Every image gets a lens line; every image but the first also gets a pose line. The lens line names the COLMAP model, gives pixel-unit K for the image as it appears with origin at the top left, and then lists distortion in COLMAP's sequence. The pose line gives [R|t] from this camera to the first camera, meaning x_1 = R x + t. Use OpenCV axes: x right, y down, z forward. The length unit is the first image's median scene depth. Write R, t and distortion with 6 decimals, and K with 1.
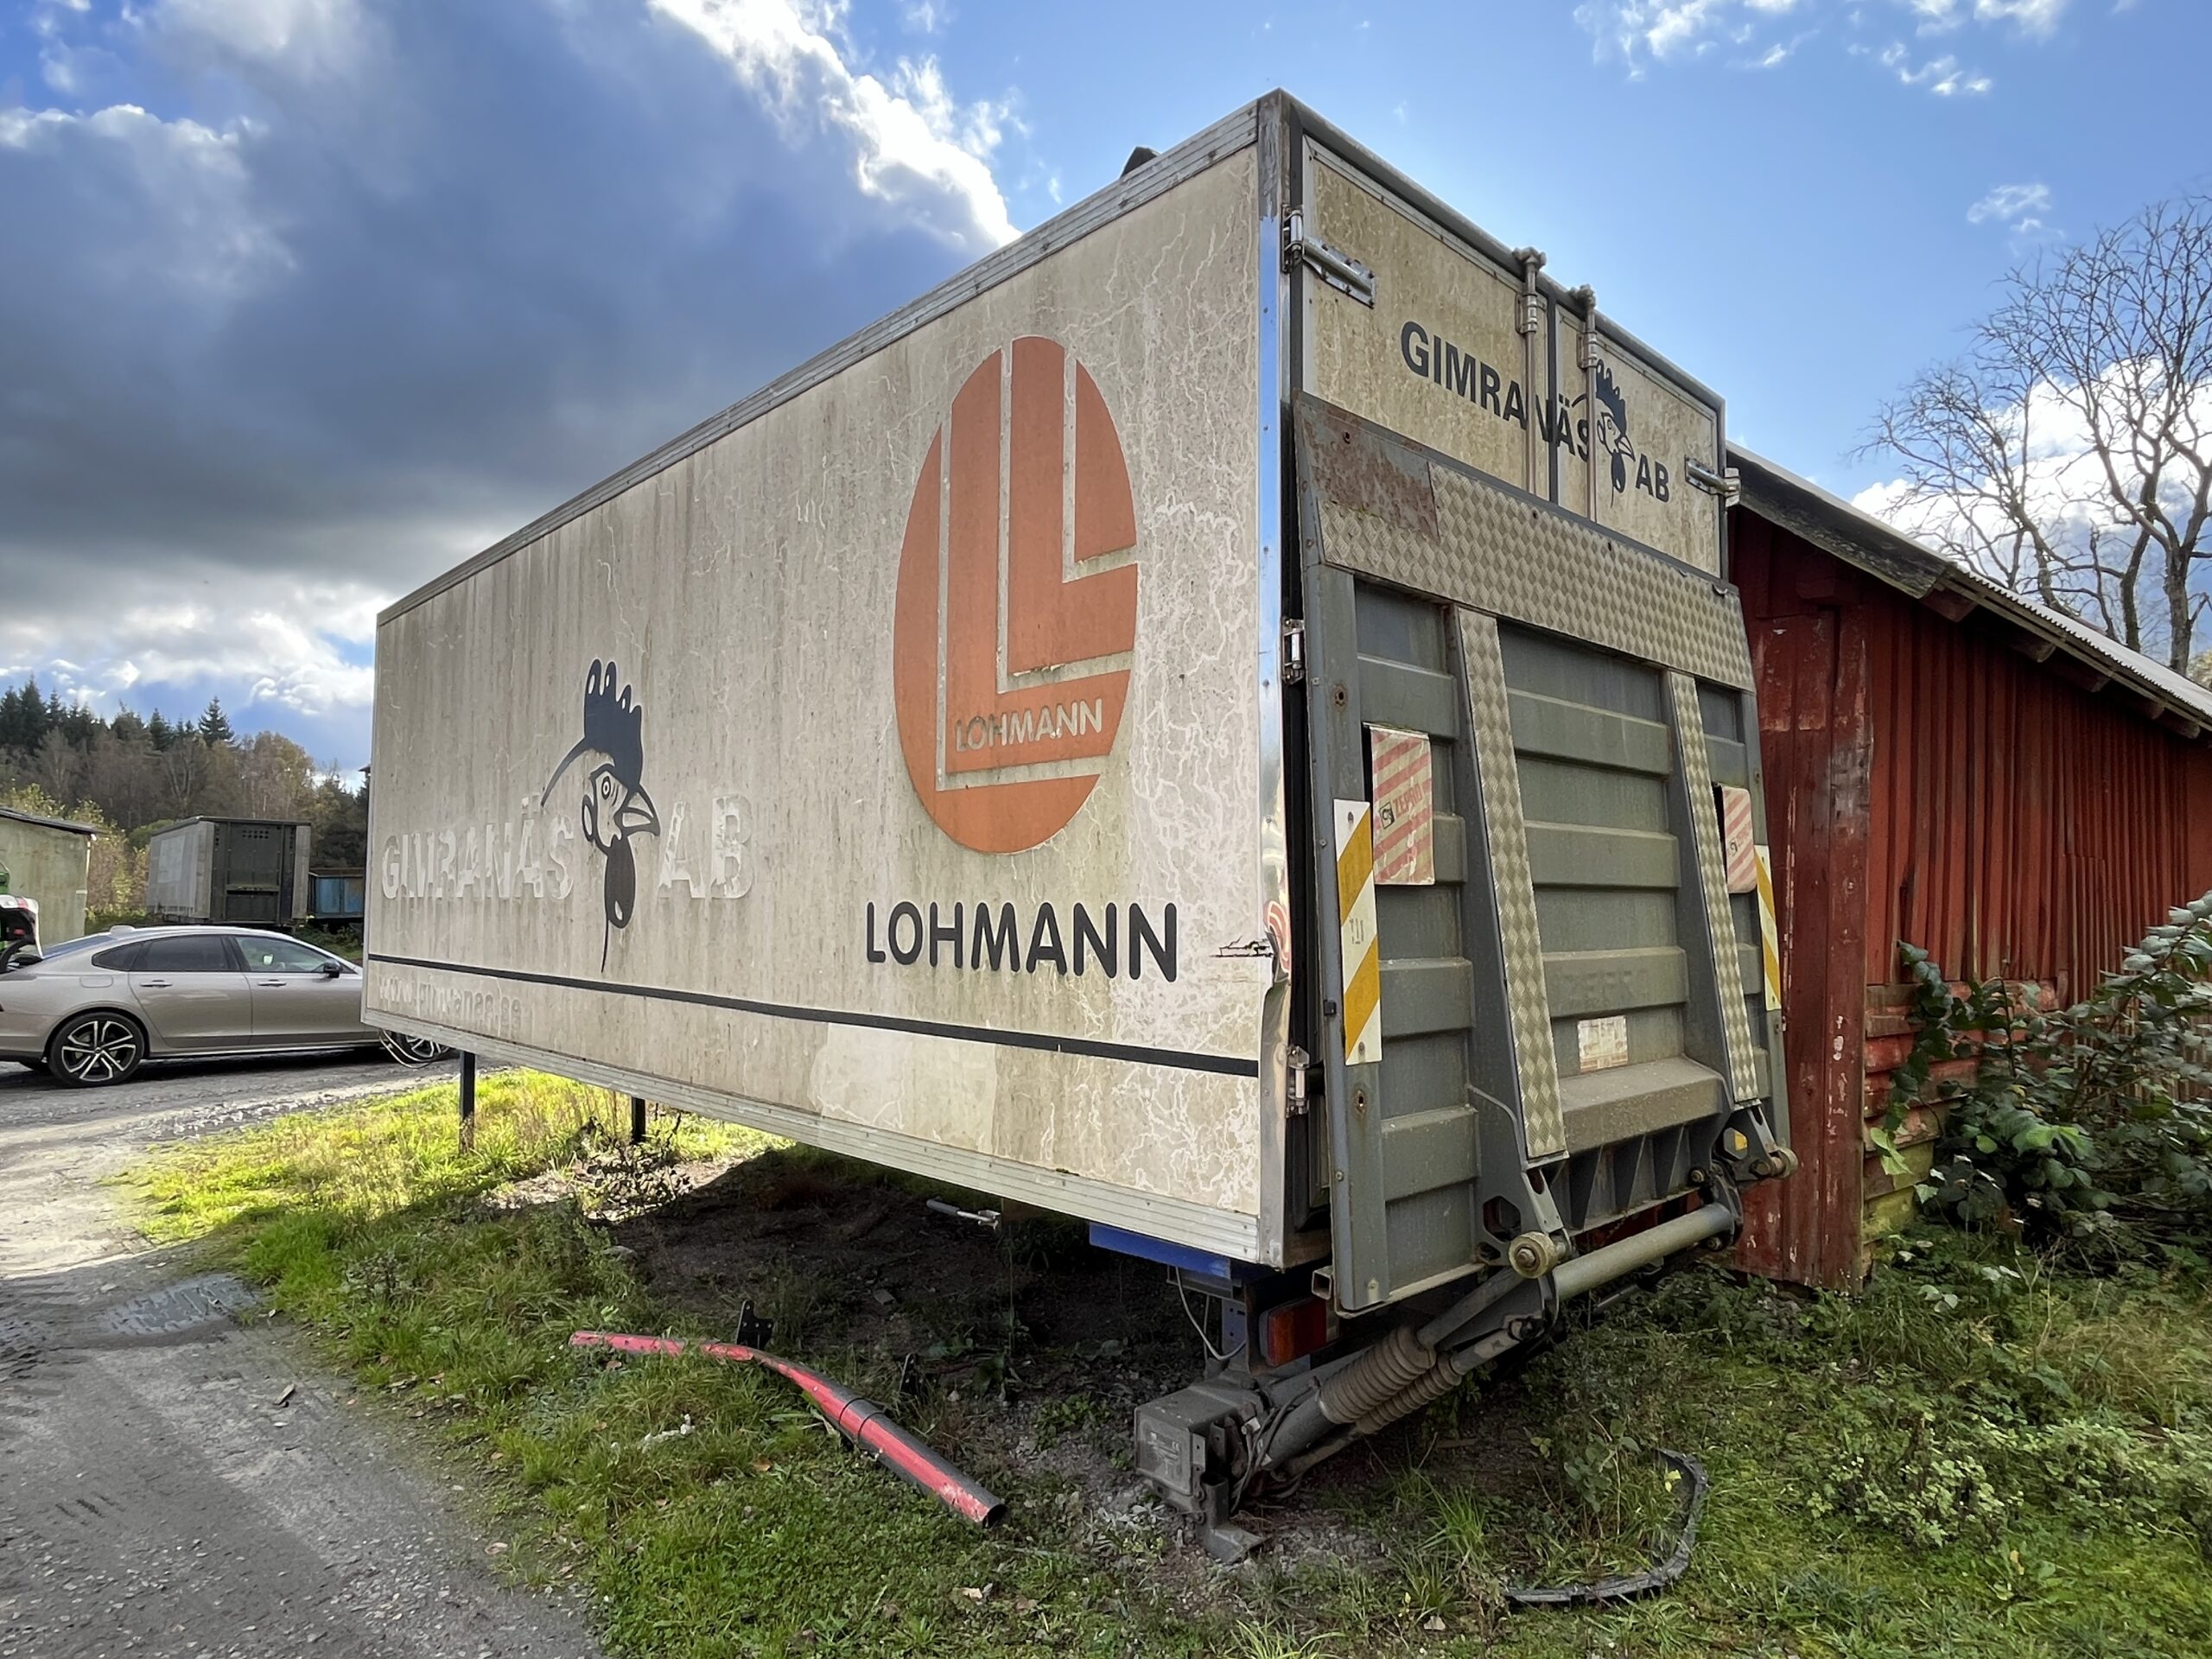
lens RADIAL K [[1272.1, 0, 1087.6], [0, 1272.1, 834.8], [0, 0, 1]] dist [0.001579, -0.001311]
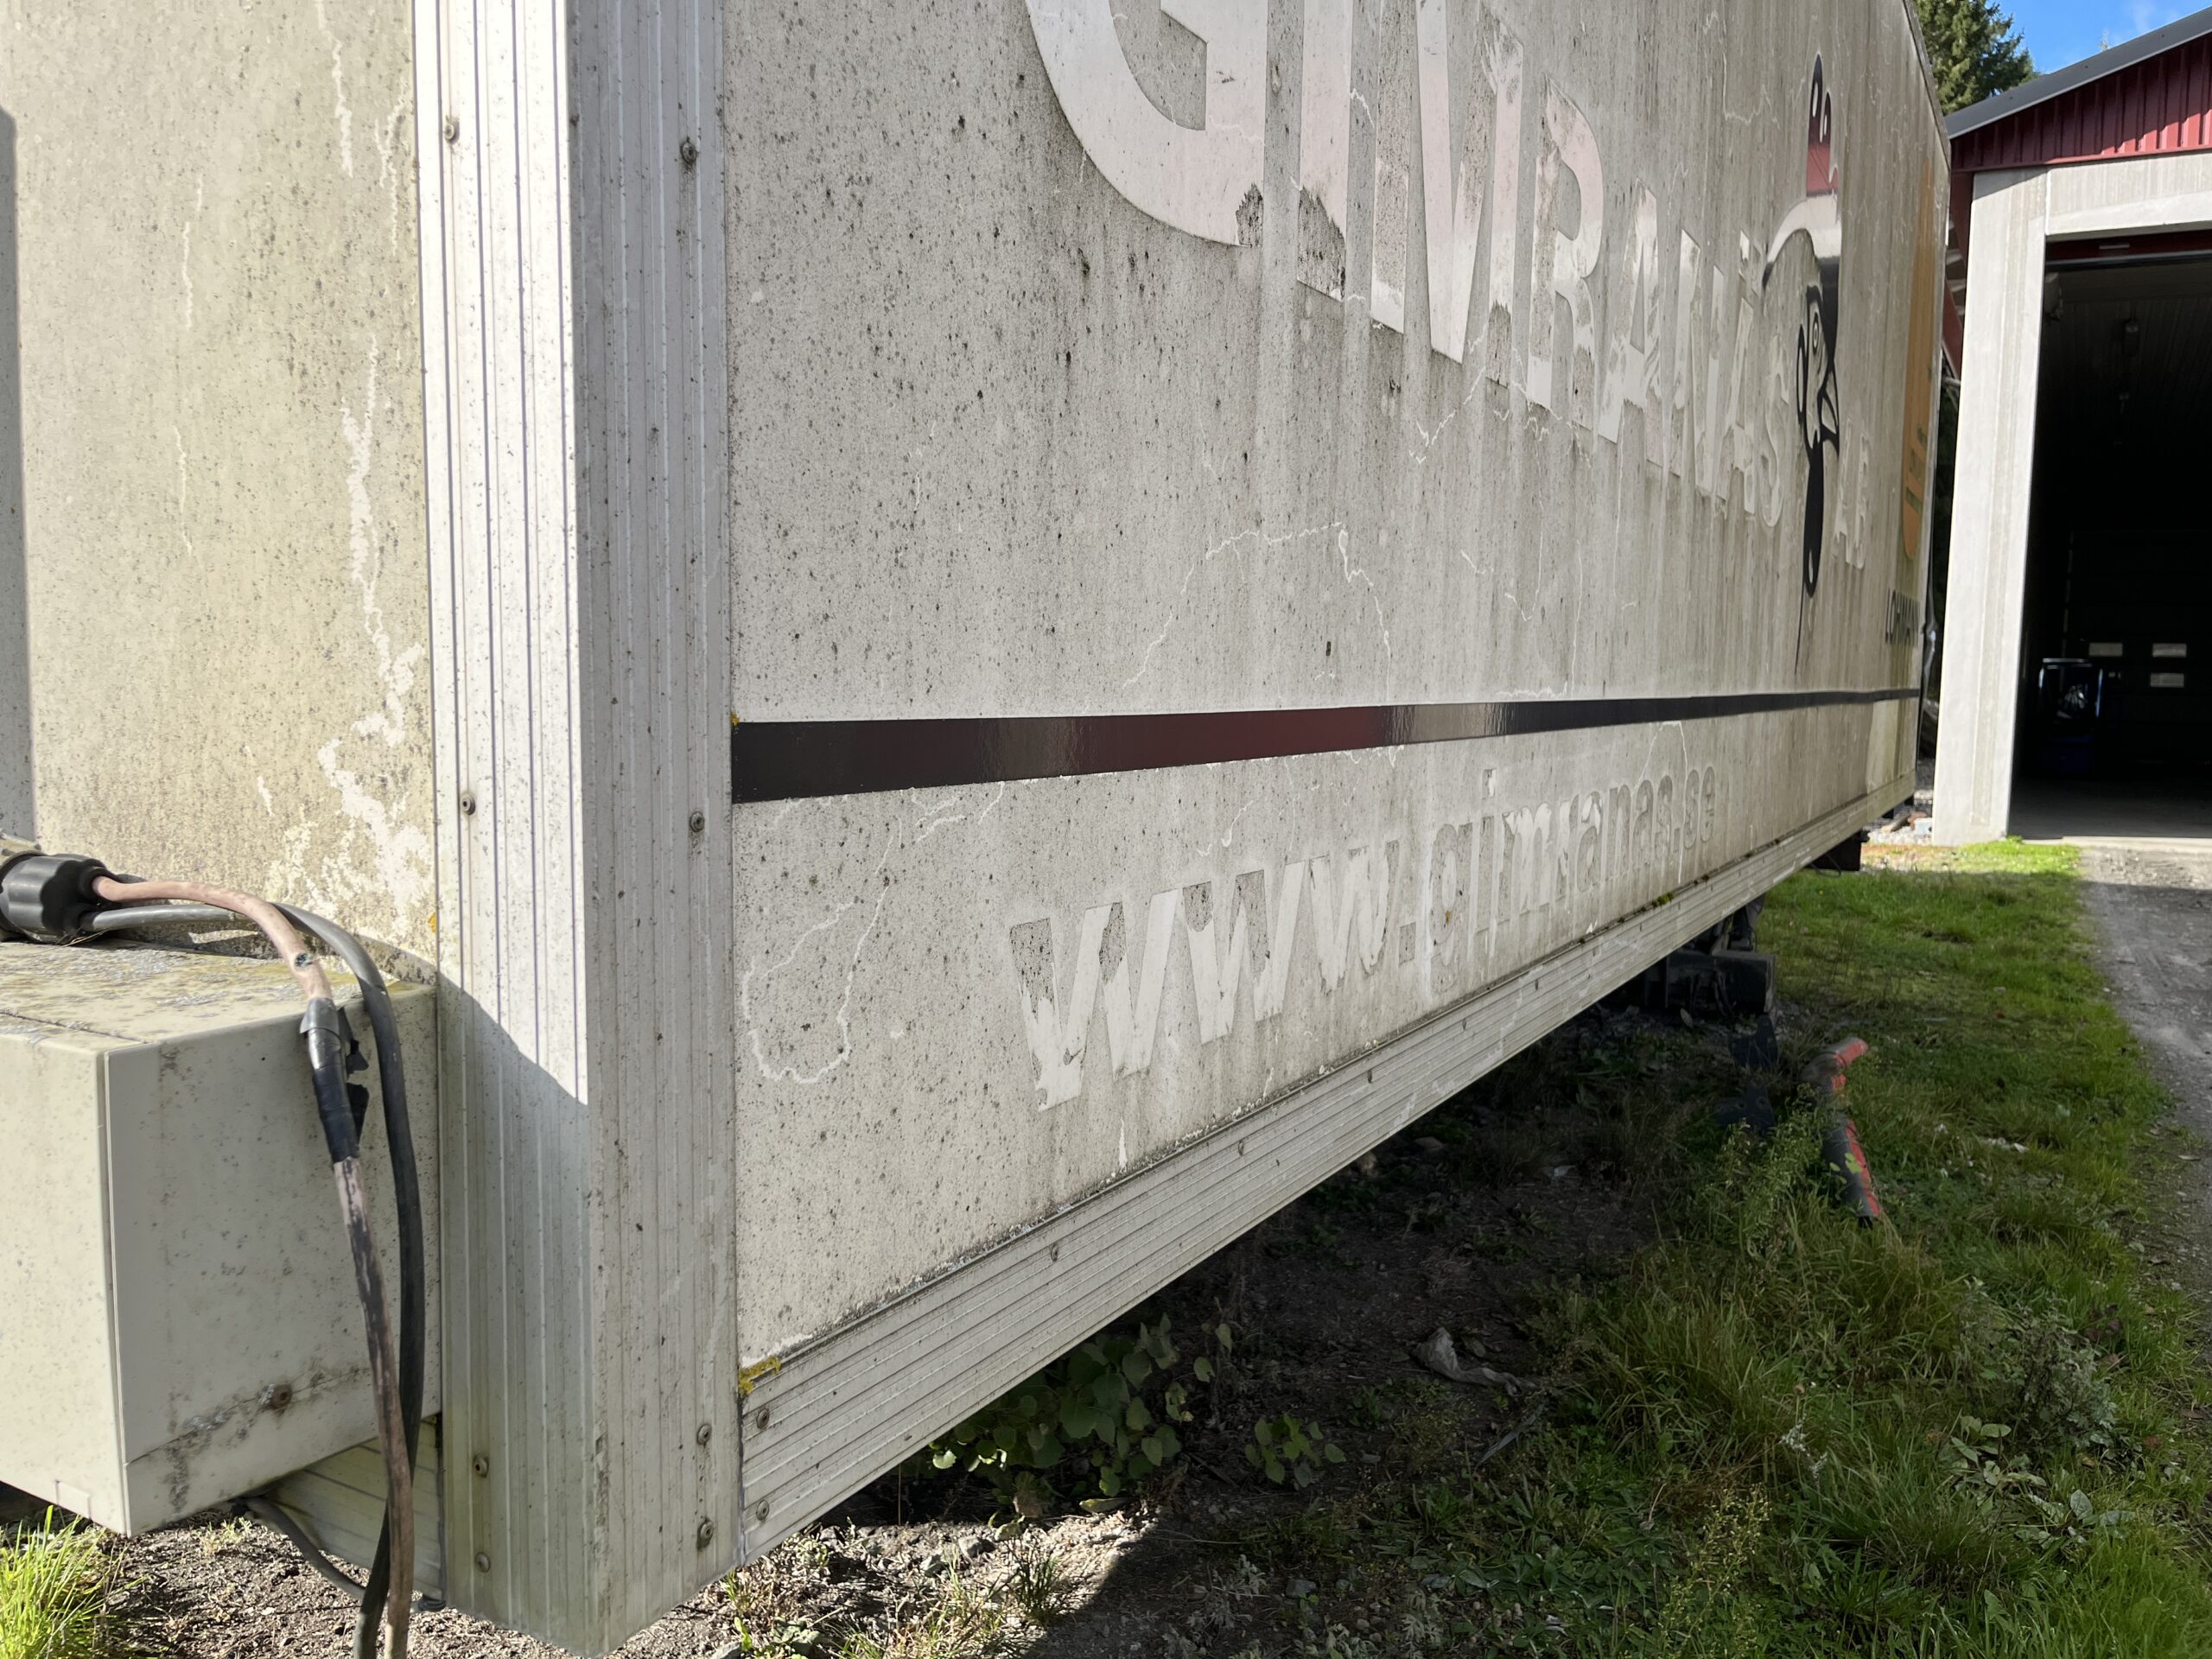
lens RADIAL K [[1692.3, 0, 1119.4], [0, 1692.3, 841.0], [0, 0, 1]] dist [0.031424, -0.033604]
pose [[-0.302950, -0.102609, 0.947466, -1.385776], [-0.063813, 0.994140, 0.087260, 0.184804], [-0.950867, -0.034025, -0.307723, 2.077812]]
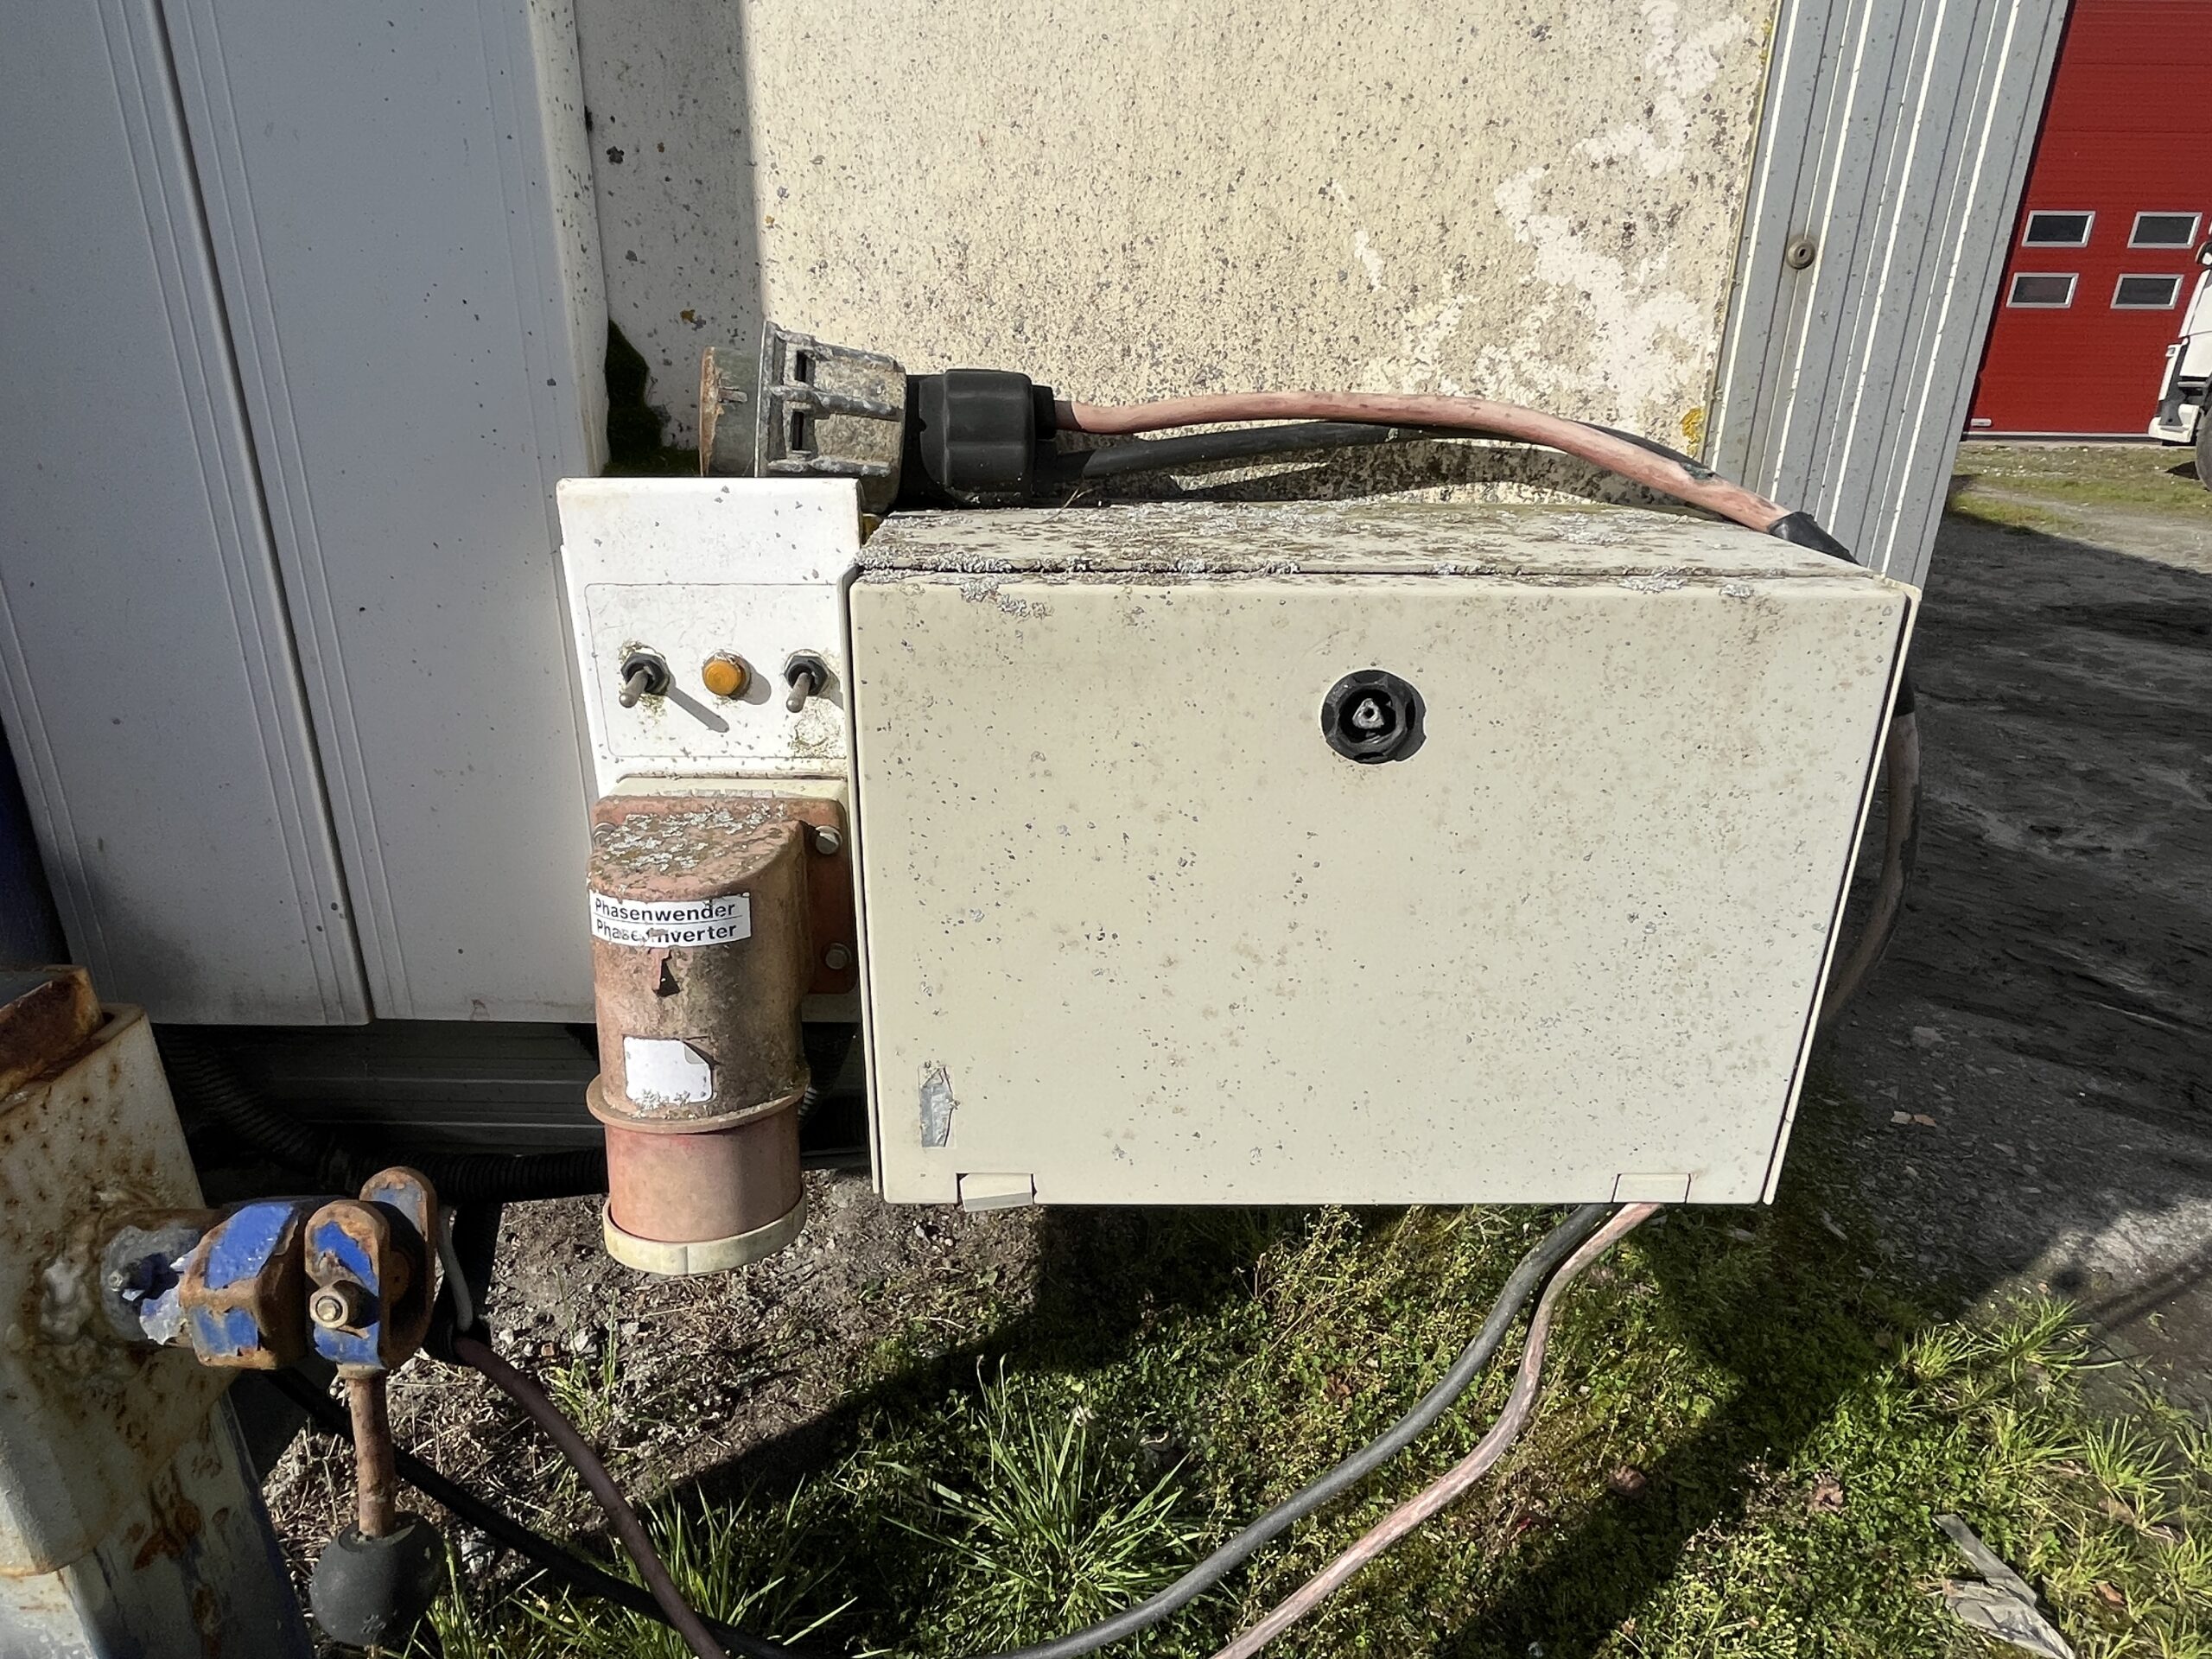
lens RADIAL K [[1272.1, 0, 1088.3], [0, 1272.1, 826.3], [0, 0, 1]] dist [0.001579, -0.001311]
pose [[-0.728287, -0.260312, 0.633905, -1.206549], [-0.048421, 0.942277, 0.331314, 0.217743], [-0.683559, 0.210597, -0.698853, 2.230460]]
